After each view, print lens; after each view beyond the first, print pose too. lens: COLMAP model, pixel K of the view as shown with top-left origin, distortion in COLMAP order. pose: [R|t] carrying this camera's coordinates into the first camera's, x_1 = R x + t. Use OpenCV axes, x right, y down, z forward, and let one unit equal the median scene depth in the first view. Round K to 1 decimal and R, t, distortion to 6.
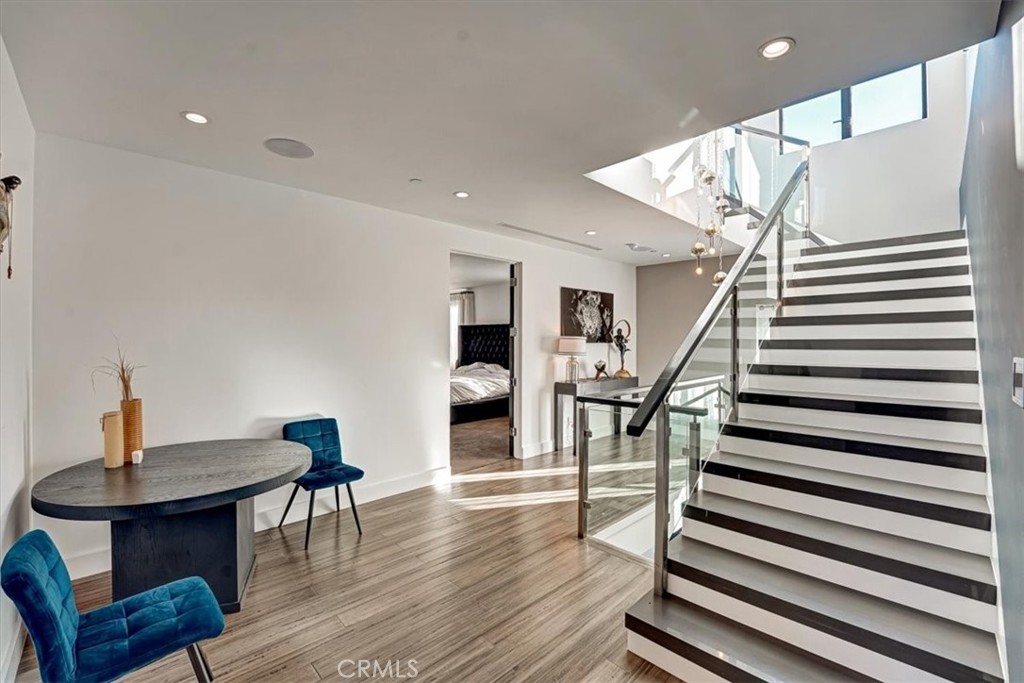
lens RADIAL K [[437.5, 0, 504.4], [0, 437.5, 343.1], [0, 0, 1]] dist [-0.000023, -0.000276]
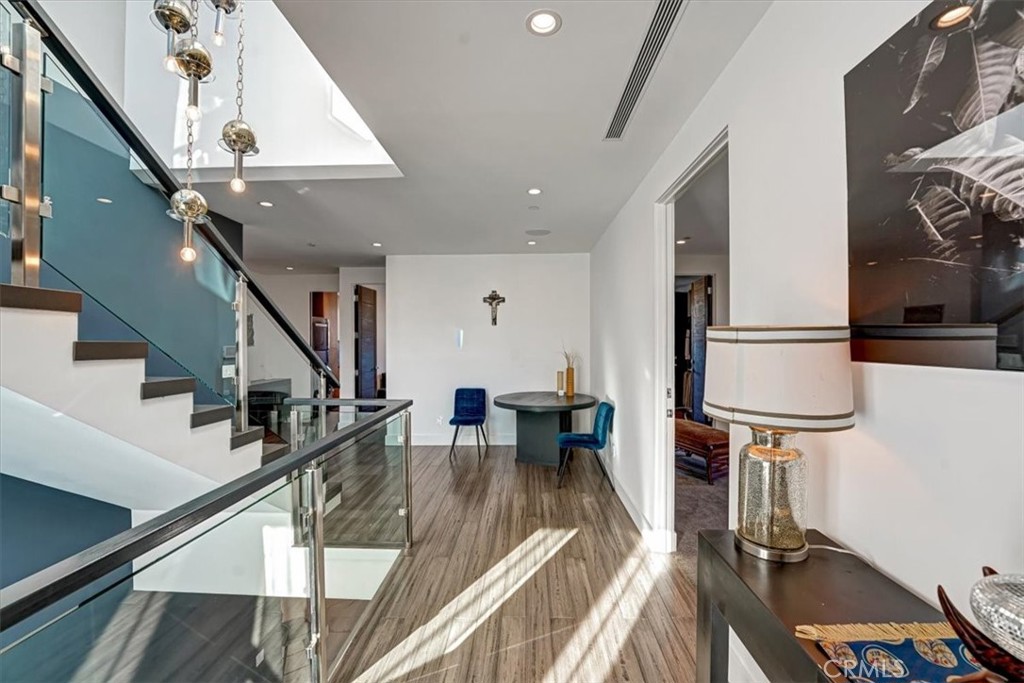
lens RADIAL K [[437.5, 0, 508.6], [0, 437.5, 342.8], [0, 0, 1]] dist [-0.000023, -0.000276]
pose [[-0.721120, 0.002313, -0.692806, 0.629179], [-0.004868, 0.999953, 0.008405, -0.010575], [0.692793, 0.009434, -0.721075, 1.697319]]
